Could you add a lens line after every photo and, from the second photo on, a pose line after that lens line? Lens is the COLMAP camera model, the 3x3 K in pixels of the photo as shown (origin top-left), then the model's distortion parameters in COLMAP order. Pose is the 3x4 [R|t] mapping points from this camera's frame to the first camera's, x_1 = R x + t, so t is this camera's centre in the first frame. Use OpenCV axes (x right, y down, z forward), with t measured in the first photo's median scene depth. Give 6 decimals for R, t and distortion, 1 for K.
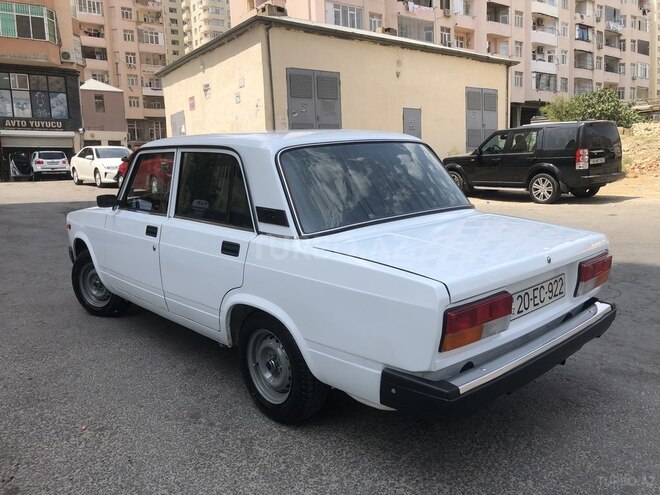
lens RADIAL K [[513.9, 0, 333.8], [0, 513.9, 245.7], [0, 0, 1]] dist [0.007357, 0.006296]
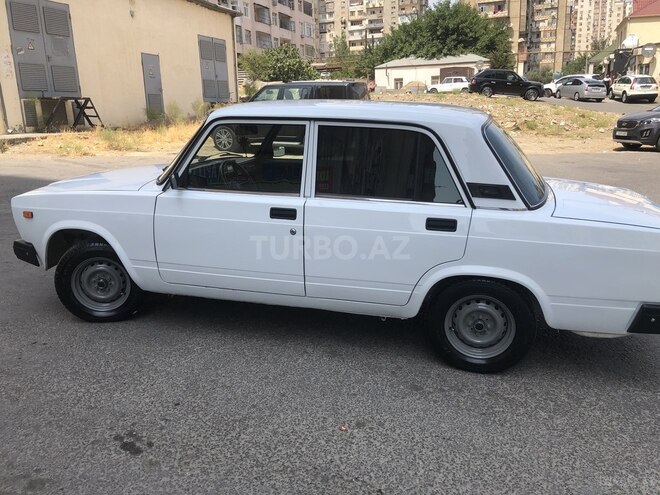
lens RADIAL K [[509.4, 0, 330.0], [0, 509.4, 247.5], [0, 0, 1]] dist [0.009460, 0.000373]
pose [[0.853885, -0.118110, 0.506883, -0.102717], [0.066952, 0.990746, 0.118070, -0.009537], [-0.516137, -0.066882, 0.853891, 0.025932]]
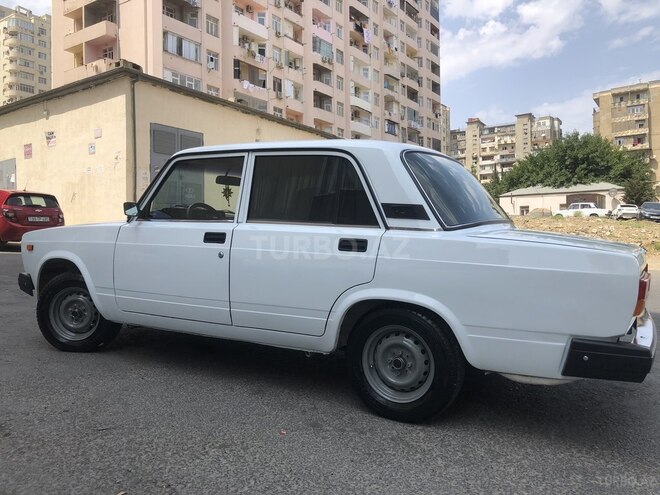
lens RADIAL K [[513.9, 0, 333.8], [0, 513.9, 245.7], [0, 0, 1]] dist [0.007357, 0.006296]
pose [[0.948382, 0.029369, 0.315767, -0.060928], [0.013114, 0.991219, -0.131577, 0.015155], [-0.316859, 0.128926, 0.939669, 0.009584]]
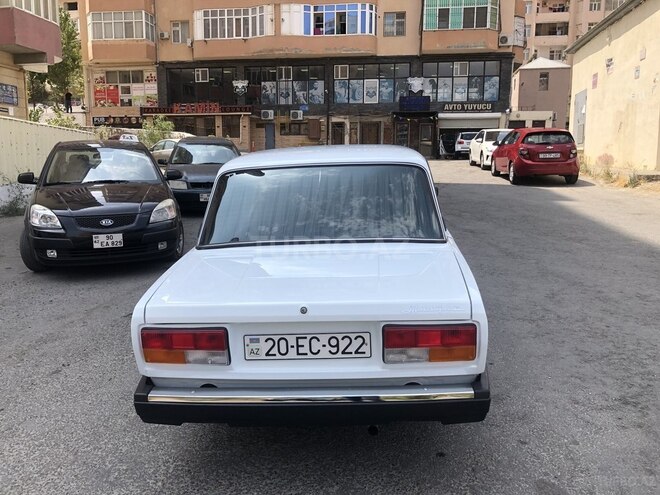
lens RADIAL K [[525.0, 0, 353.1], [0, 525.0, 248.3], [0, 0, 1]] dist [0.011564, 0.005123]
pose [[0.726597, 0.146631, -0.671235, 0.104461], [-0.118930, 0.989056, 0.087320, -0.016838], [0.676692, 0.016383, 0.736084, 0.033216]]
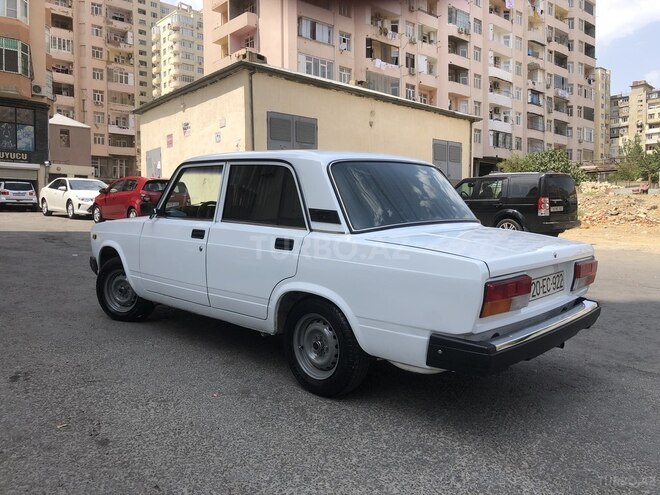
lens RADIAL K [[510.4, 0, 341.7], [0, 510.4, 246.9], [0, 0, 1]] dist [0.005840, 0.002298]
pose [[0.995971, 0.032022, 0.083764, -0.018697], [-0.024892, 0.996085, -0.084825, 0.011808], [-0.086152, 0.082398, 0.992869, -0.016978]]
